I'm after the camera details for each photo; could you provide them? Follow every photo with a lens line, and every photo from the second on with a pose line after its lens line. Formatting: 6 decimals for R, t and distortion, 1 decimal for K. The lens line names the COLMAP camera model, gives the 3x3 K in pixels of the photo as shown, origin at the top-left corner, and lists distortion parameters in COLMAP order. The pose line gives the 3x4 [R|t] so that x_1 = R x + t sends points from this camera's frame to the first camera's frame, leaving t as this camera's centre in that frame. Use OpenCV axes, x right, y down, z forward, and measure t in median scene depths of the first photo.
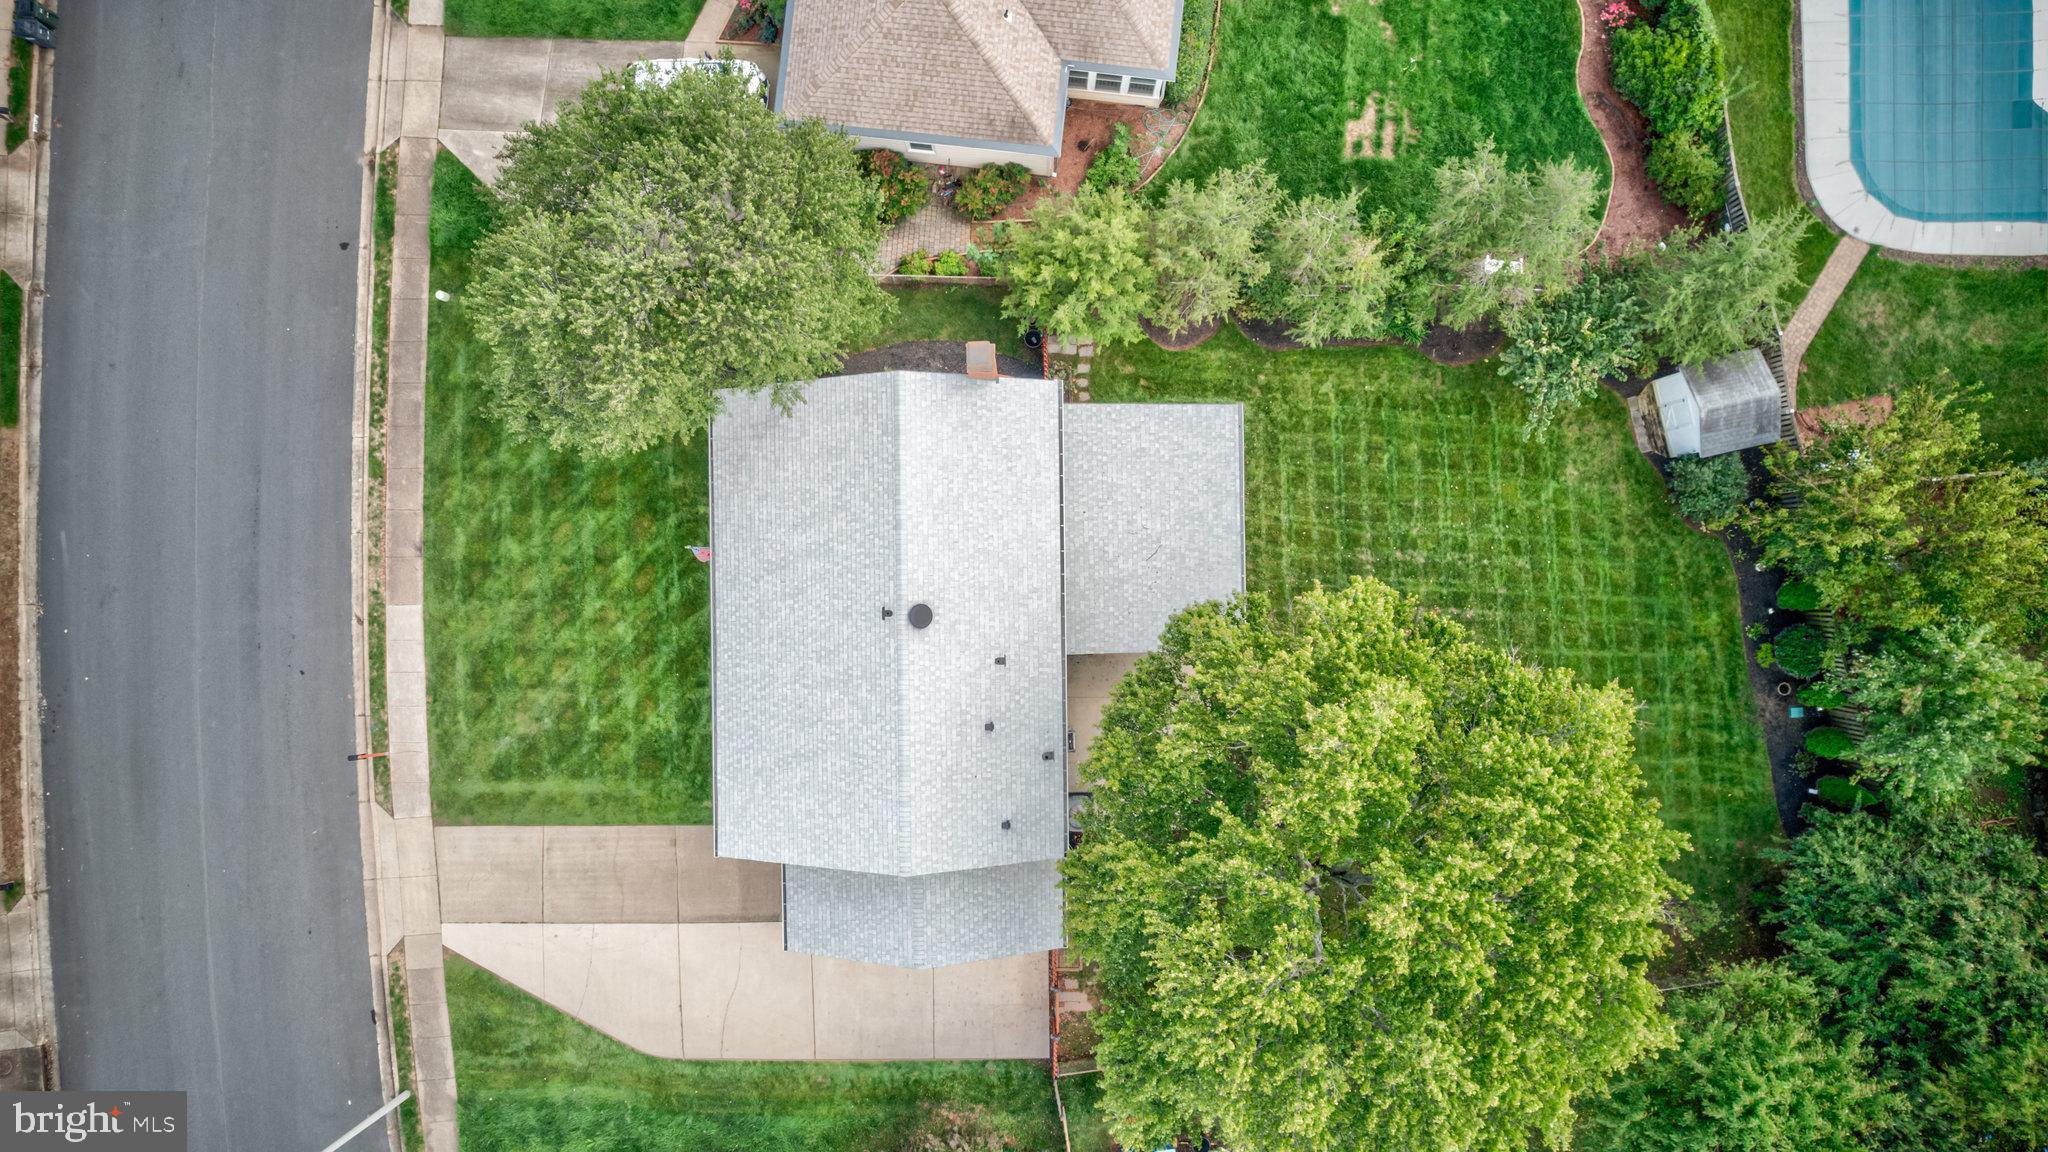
lens RADIAL K [[1308.4, 0, 1035.6], [0, 1308.4, 577.9], [0, 0, 1]] dist [-0.082950, 0.073560]
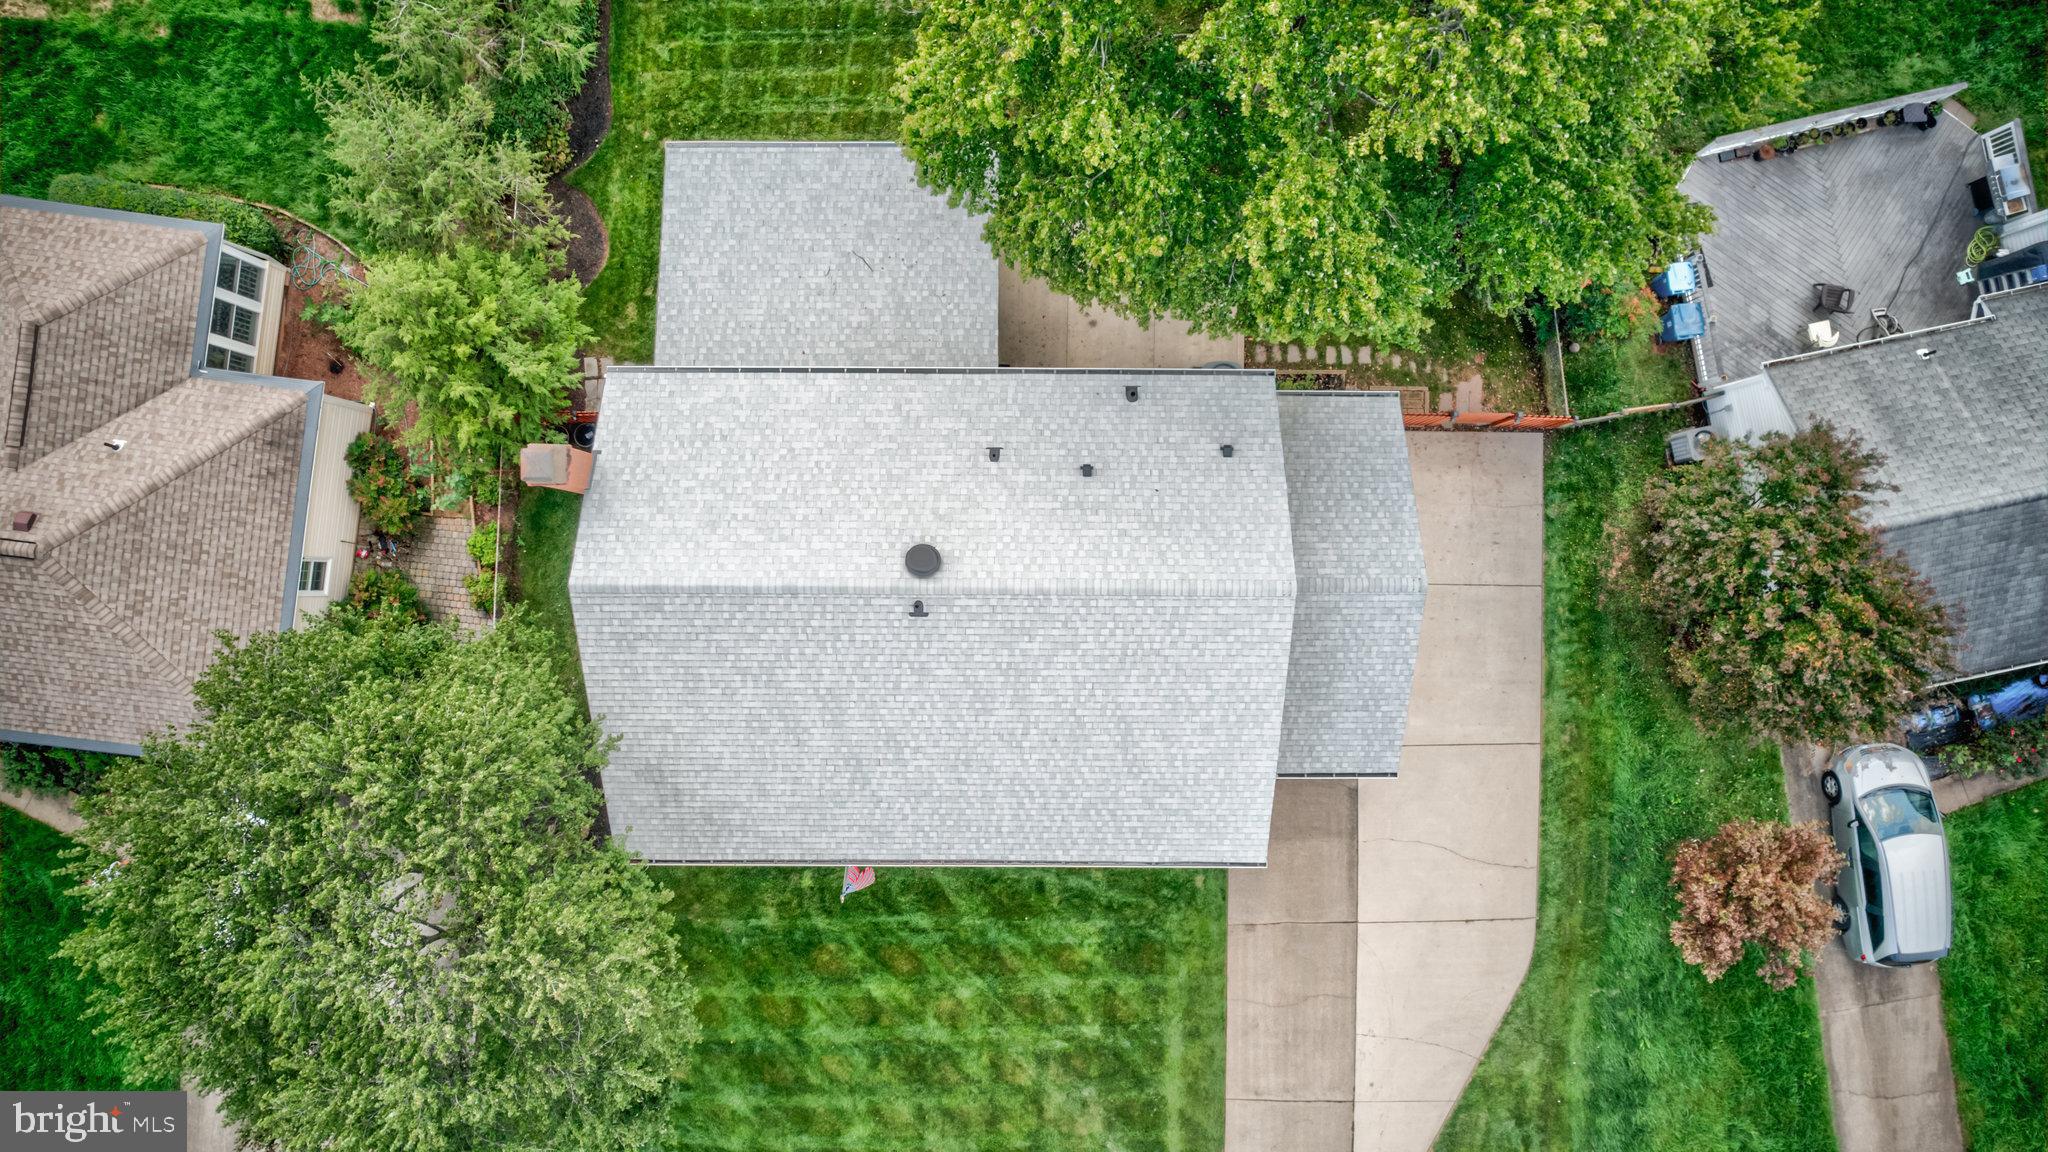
lens RADIAL K [[1308.4, 0, 1035.6], [0, 1308.4, 577.9], [0, 0, 1]] dist [-0.082950, 0.073560]
pose [[0.017829, -0.999841, -0.000285, -0.080084], [0.999733, 0.017823, 0.014683, 0.066117], [-0.014676, -0.000547, 0.999892, 0.253573]]
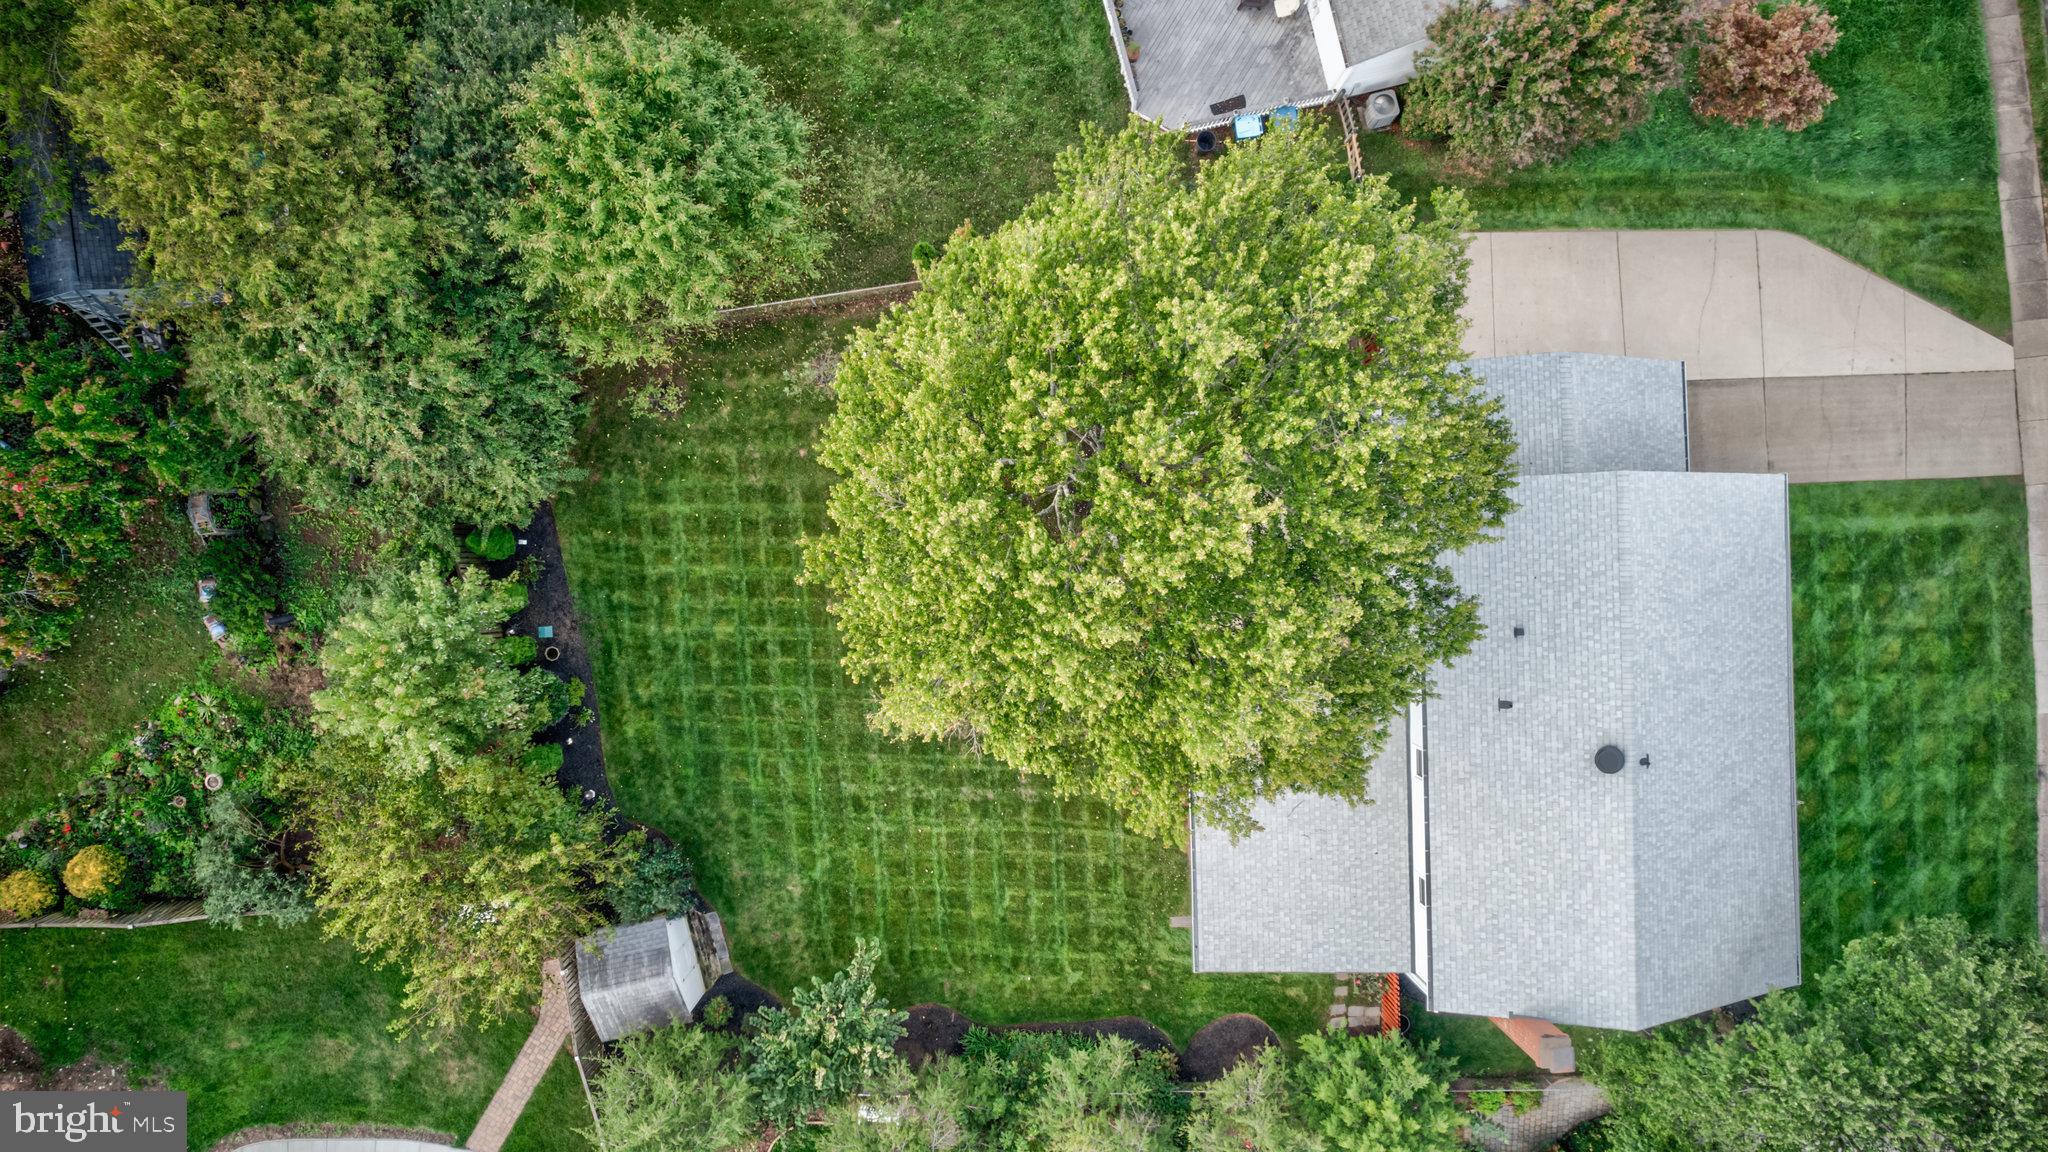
lens RADIAL K [[1305.6, 0, 1032.6], [0, 1305.6, 577.1], [0, 0, 1]] dist [-0.080438, 0.070950]
pose [[-0.999753, 0.016839, -0.014481, 0.266042], [-0.016903, -0.999848, 0.004318, 0.131976], [-0.014406, 0.004562, 0.999886, 0.097130]]
